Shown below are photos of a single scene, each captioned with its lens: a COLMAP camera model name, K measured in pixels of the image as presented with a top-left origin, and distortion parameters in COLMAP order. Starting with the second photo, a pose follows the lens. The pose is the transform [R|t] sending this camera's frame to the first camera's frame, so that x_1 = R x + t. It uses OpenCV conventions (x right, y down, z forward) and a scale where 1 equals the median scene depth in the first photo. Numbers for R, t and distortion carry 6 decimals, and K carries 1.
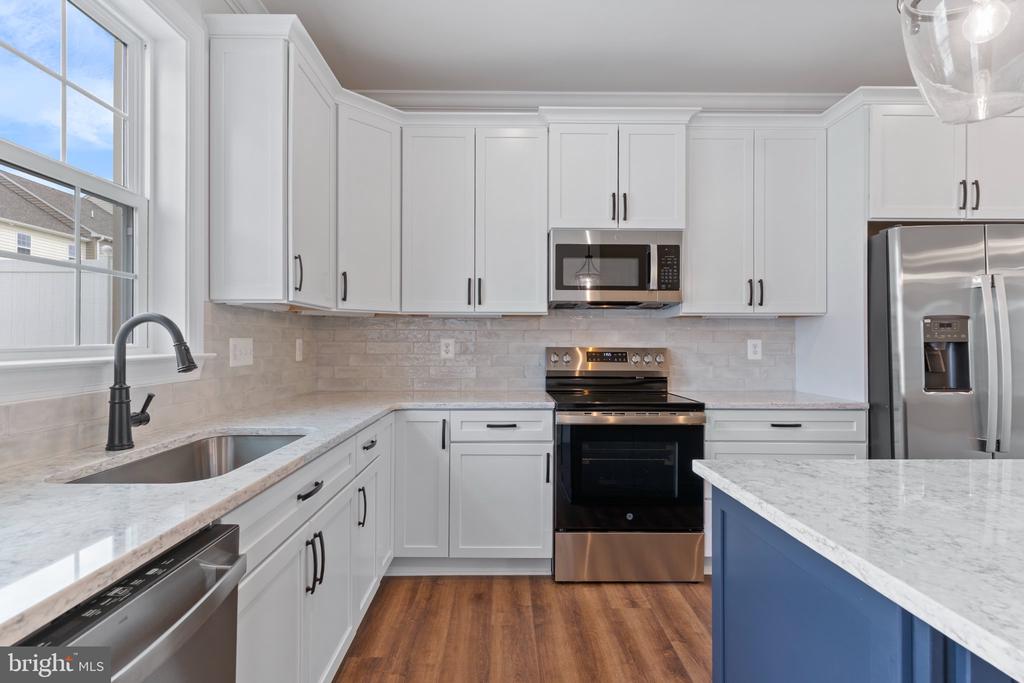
lens RADIAL K [[502.8, 0, 505.3], [0, 502.8, 341.1], [0, 0, 1]] dist [0.003646, 0.000032]
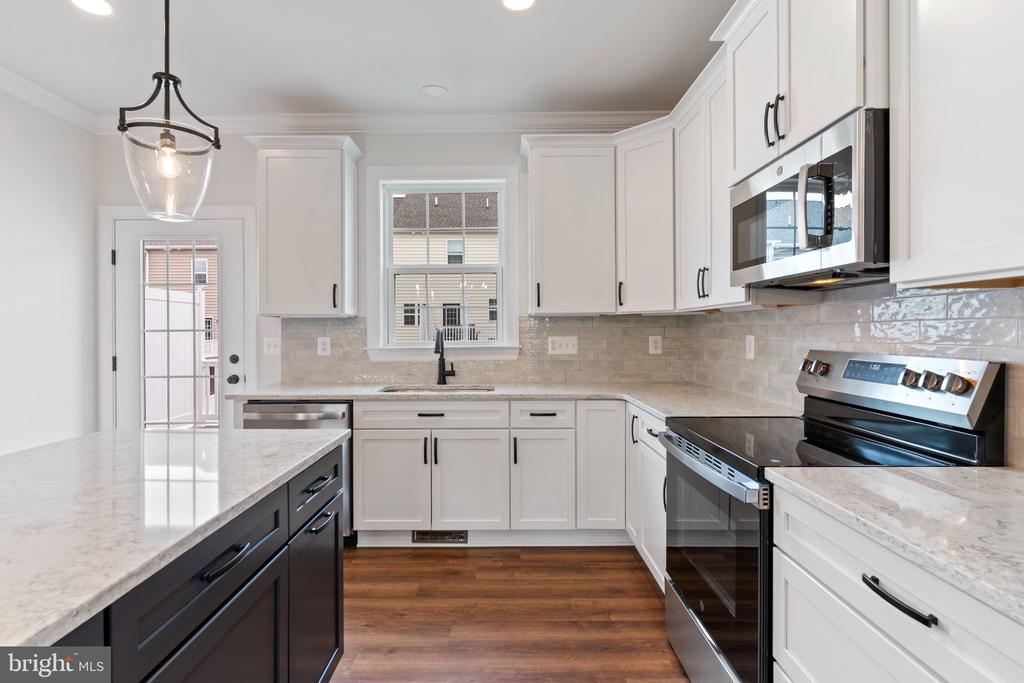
lens RADIAL K [[502.8, 0, 504.6], [0, 502.8, 333.4], [0, 0, 1]] dist [0.003646, 0.000032]
pose [[-0.014855, 0.001739, -0.999888, 0.908910], [0.008409, 0.999963, 0.001614, -0.016950], [0.999854, -0.008384, -0.014869, 0.741385]]
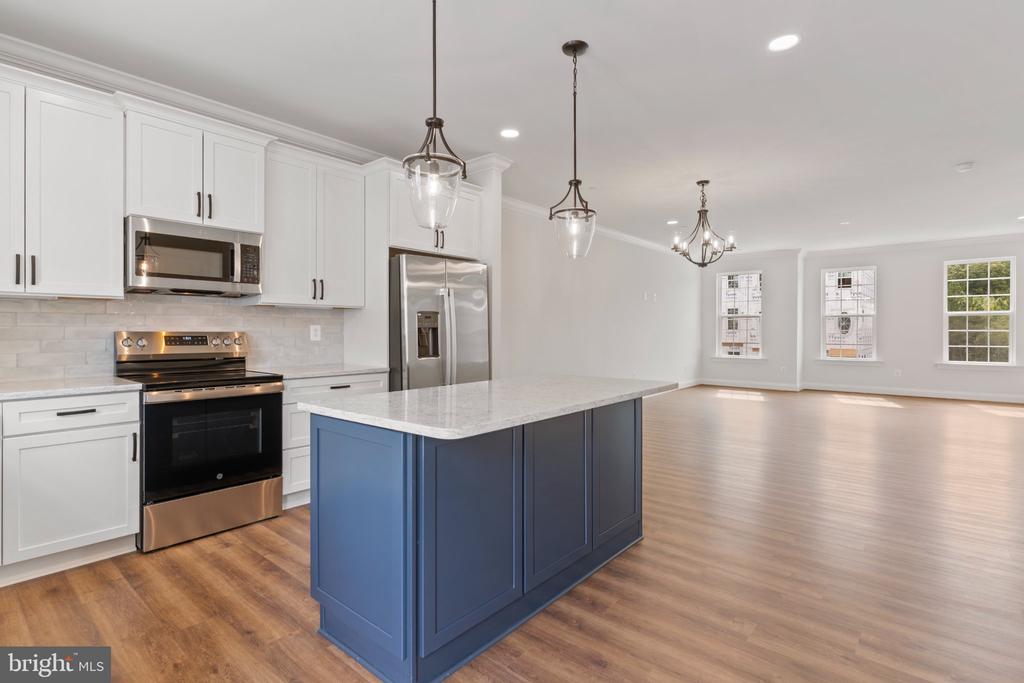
lens RADIAL K [[502.8, 0, 502.6], [0, 502.8, 334.3], [0, 0, 1]] dist [0.003646, 0.000032]
pose [[0.658493, -0.007215, 0.752552, -0.195519], [-0.004900, 0.999892, 0.013874, -0.000122], [-0.752571, -0.012823, 0.658387, -0.256543]]
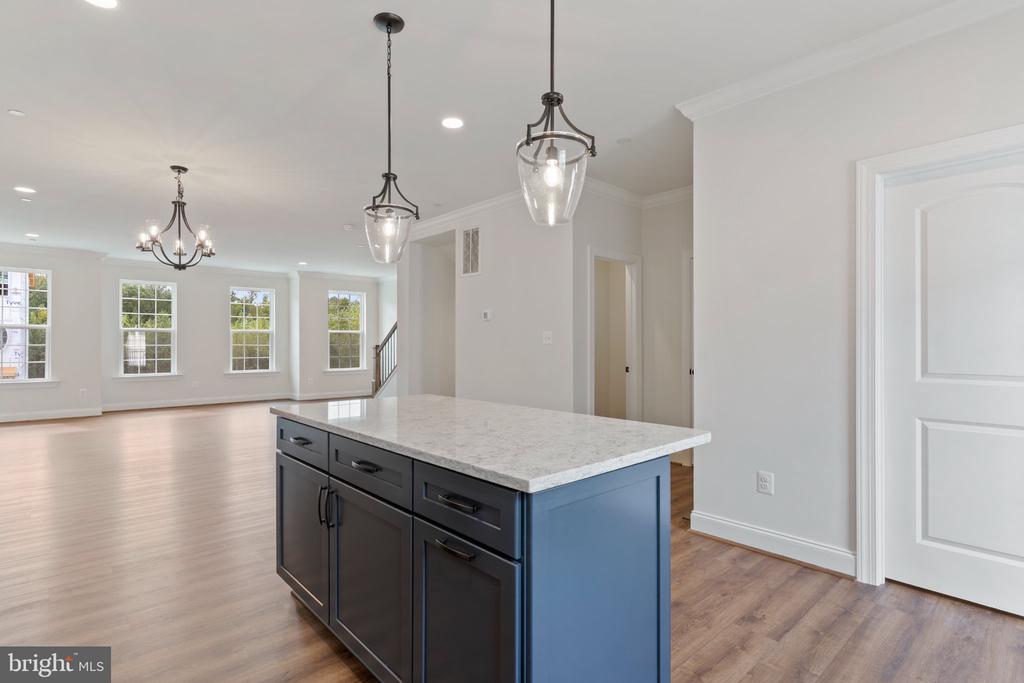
lens RADIAL K [[502.8, 0, 502.1], [0, 502.8, 338.6], [0, 0, 1]] dist [0.003646, 0.000032]
pose [[-0.655026, 0.008295, 0.755561, -0.120747], [-0.004915, 0.999872, -0.015238, 0.006451], [-0.755591, -0.013695, -0.654901, 0.796732]]
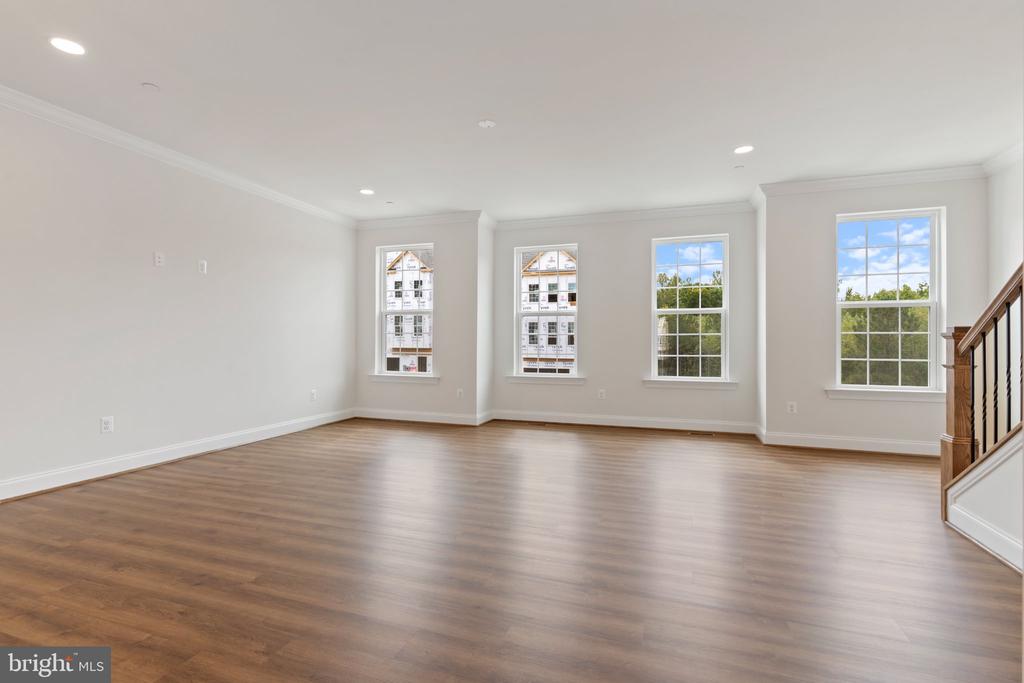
lens RADIAL K [[502.8, 0, 487.8], [0, 502.8, 332.2], [0, 0, 1]] dist [0.003646, 0.000032]
pose [[0.345637, 0.016451, 0.938224, 1.892069], [-0.010133, 0.999853, -0.013798, 0.043904], [-0.938314, -0.004738, 0.345753, -0.363868]]
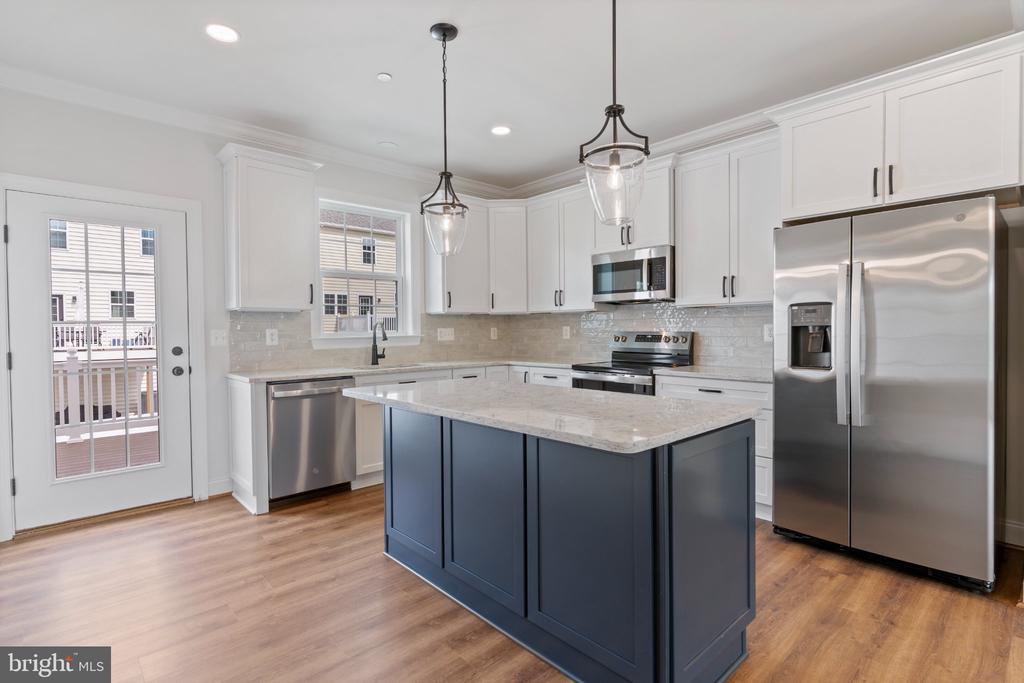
lens RADIAL K [[502.8, 0, 508.0], [0, 502.8, 336.3], [0, 0, 1]] dist [0.003646, 0.000032]
pose [[0.665756, 0.002666, -0.746165, 1.187754], [0.013436, 0.999789, 0.015561, -0.001175], [0.746049, -0.020385, 0.665579, -0.261897]]
